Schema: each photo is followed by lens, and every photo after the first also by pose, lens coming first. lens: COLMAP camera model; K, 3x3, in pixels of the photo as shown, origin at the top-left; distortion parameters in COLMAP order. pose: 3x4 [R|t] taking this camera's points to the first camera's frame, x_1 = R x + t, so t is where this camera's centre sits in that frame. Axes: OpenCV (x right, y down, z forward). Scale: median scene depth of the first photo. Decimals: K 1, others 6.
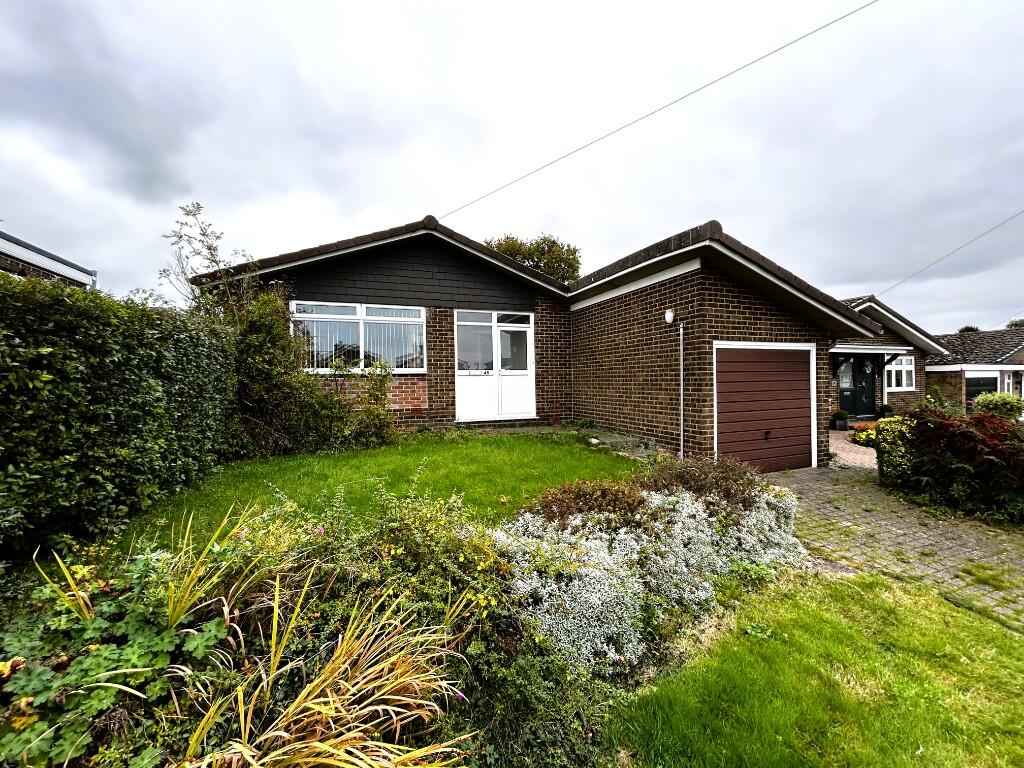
lens RADIAL K [[413.8, 0, 512.0], [0, 413.8, 384.0], [0, 0, 1]] dist [-0.002387, 0.000373]
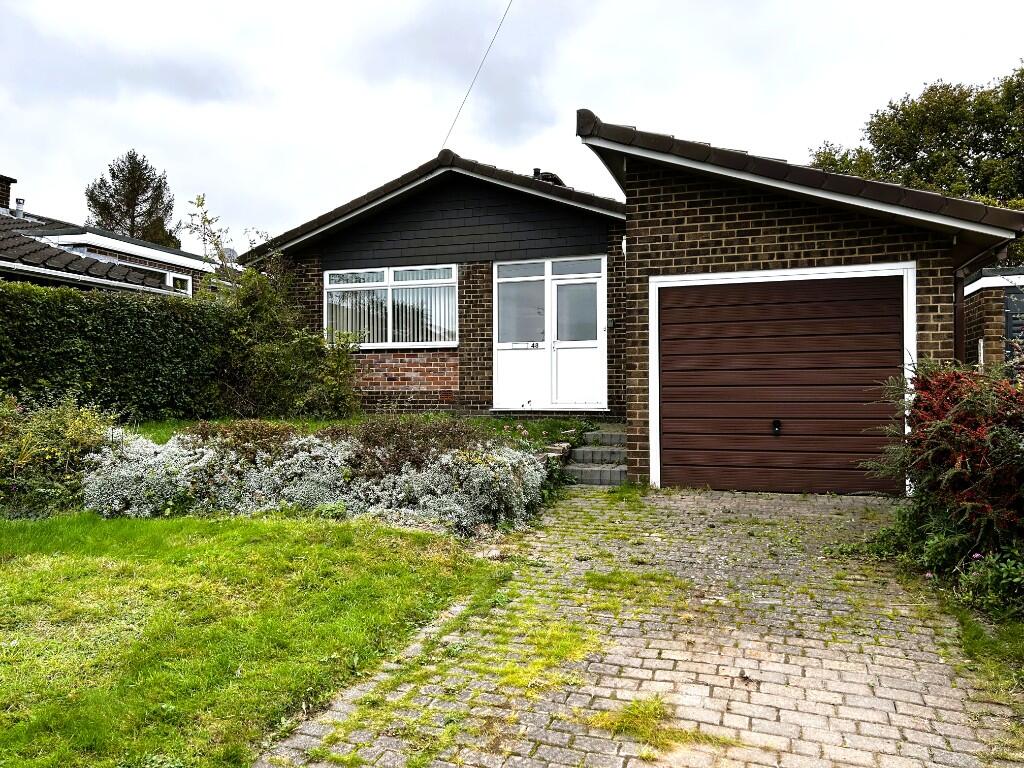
lens RADIAL K [[761.1, 0, 516.7], [0, 761.1, 387.1], [0, 0, 1]] dist [0.086527, -0.116562]
pose [[0.778181, 0.003583, -0.628030, 0.819436], [-0.012761, 0.999867, -0.010108, 0.065910], [0.627911, 0.015880, 0.778123, -0.065491]]
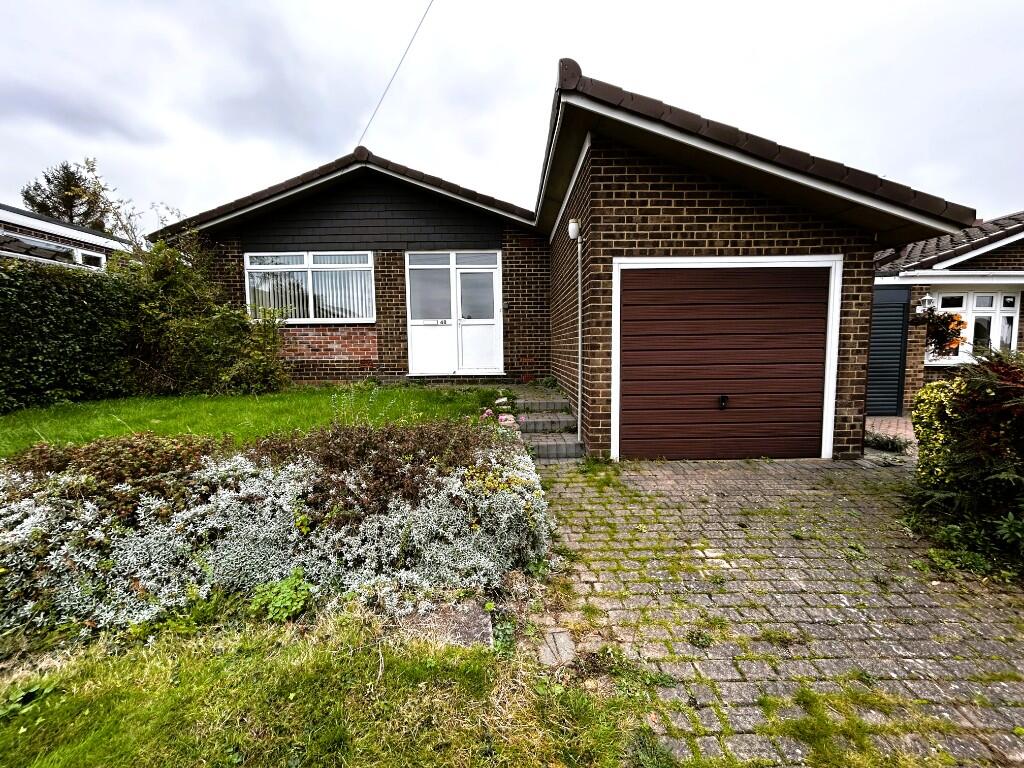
lens RADIAL K [[416.0, 0, 511.2], [0, 416.0, 383.5], [0, 0, 1]] dist [-0.009543, 0.005286]
pose [[0.934741, 0.032931, -0.353802, 0.432640], [-0.003737, 0.996552, 0.082884, 0.033123], [0.355311, -0.076153, 0.931641, 0.222437]]
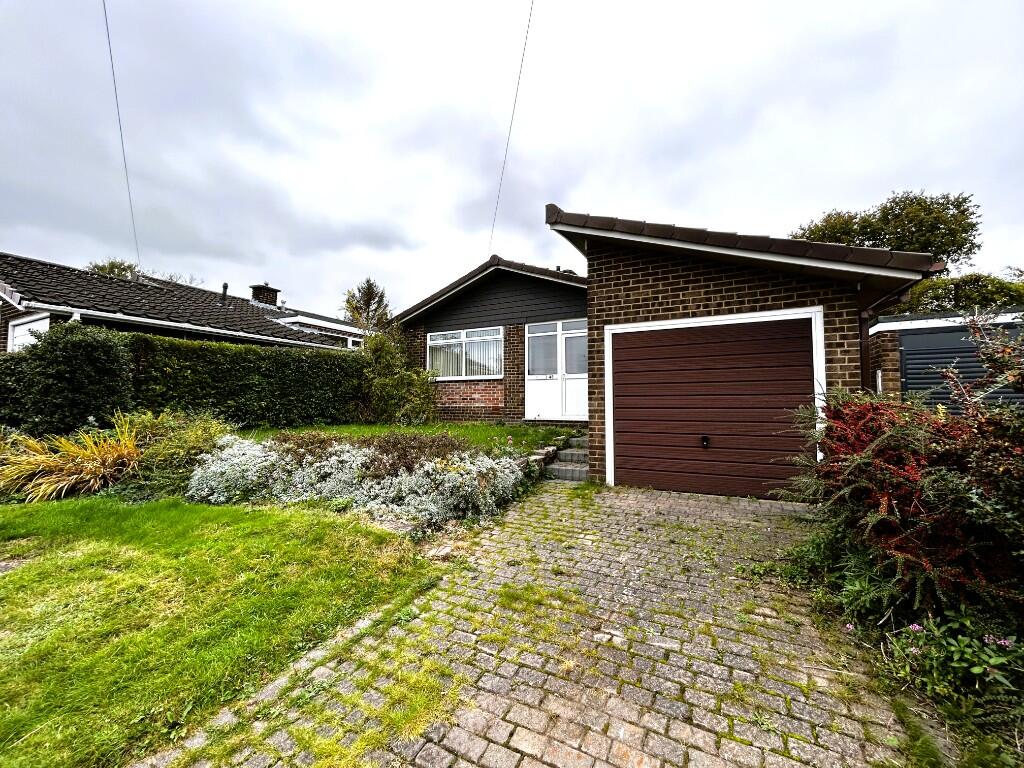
lens RADIAL K [[413.8, 0, 512.0], [0, 413.8, 384.0], [0, 0, 1]] dist [-0.002387, 0.000373]
pose [[0.662729, -0.023841, -0.748479, 0.761386], [-0.015560, 0.998839, -0.045593, 0.047879], [0.748697, 0.041863, 0.661589, 0.202609]]
